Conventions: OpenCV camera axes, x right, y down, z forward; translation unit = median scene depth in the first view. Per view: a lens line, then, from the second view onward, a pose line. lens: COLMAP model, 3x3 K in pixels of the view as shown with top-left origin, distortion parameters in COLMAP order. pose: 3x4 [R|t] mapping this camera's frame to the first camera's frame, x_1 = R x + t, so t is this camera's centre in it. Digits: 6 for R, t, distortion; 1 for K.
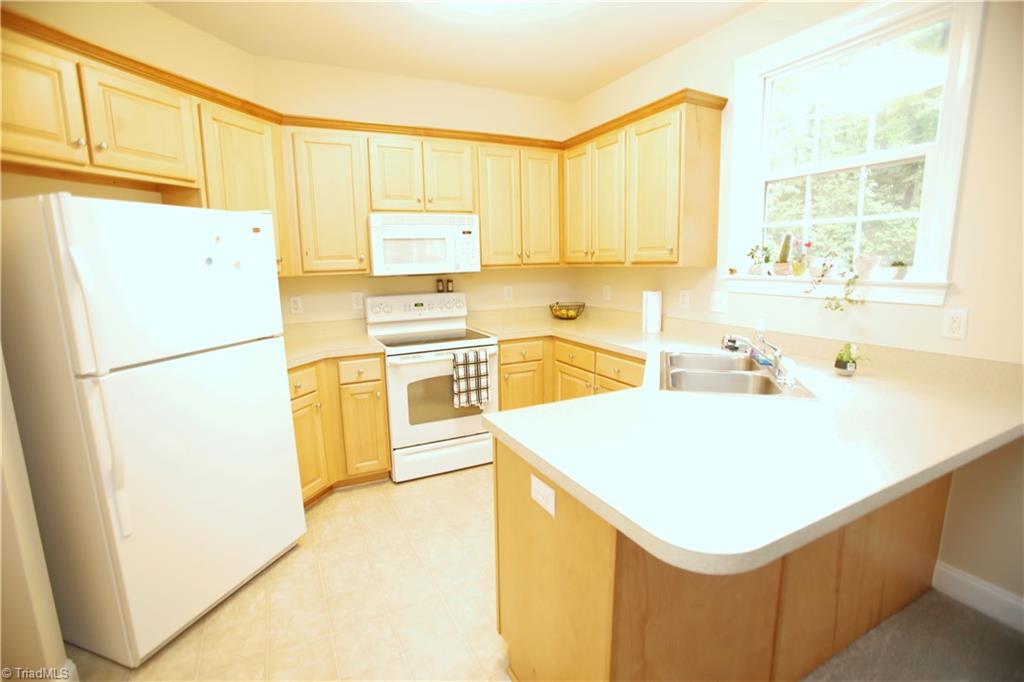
lens RADIAL K [[472.0, 0, 512.0], [0, 472.0, 341.0], [0, 0, 1]] dist [-0.086383, 0.044579]
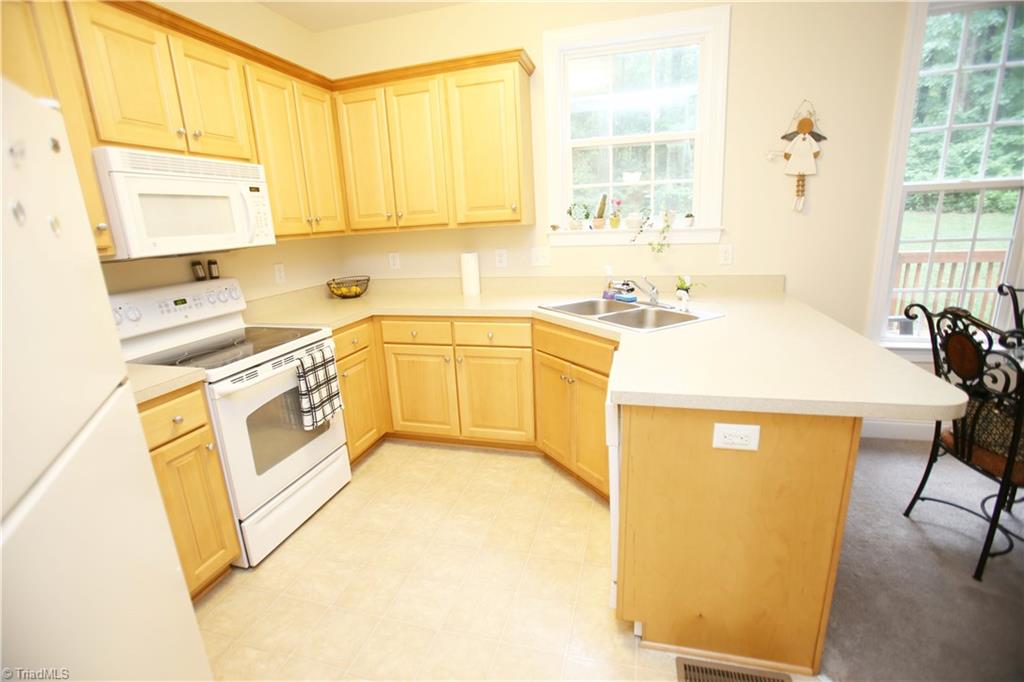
lens RADIAL K [[472.0, 0, 512.0], [0, 472.0, 341.0], [0, 0, 1]] dist [-0.086383, 0.044579]
pose [[0.673762, -0.195693, 0.712565, -0.390995], [0.157614, 0.980164, 0.120153, -0.031463], [-0.721943, 0.031356, 0.691241, 0.267054]]
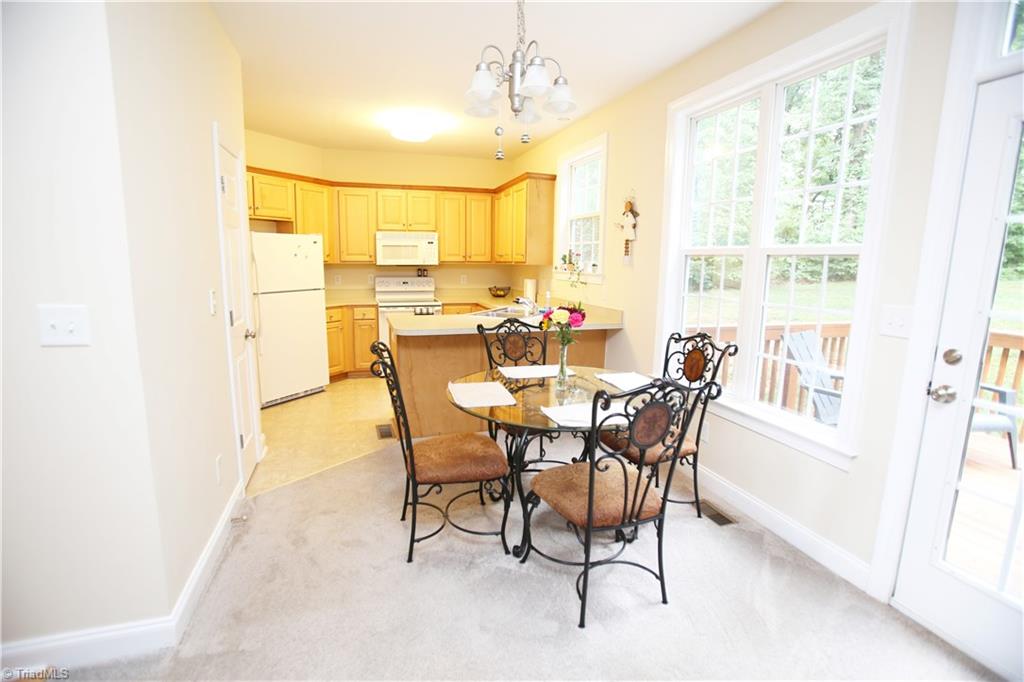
lens RADIAL K [[484.2, 0, 512.0], [0, 484.2, 341.0], [0, 0, 1]] dist [-0.093006, 0.049070]
pose [[0.988063, 0.057810, -0.142791, 0.517881], [-0.058177, 0.998305, 0.001606, 0.126157], [0.142642, 0.006721, 0.989751, -0.798580]]
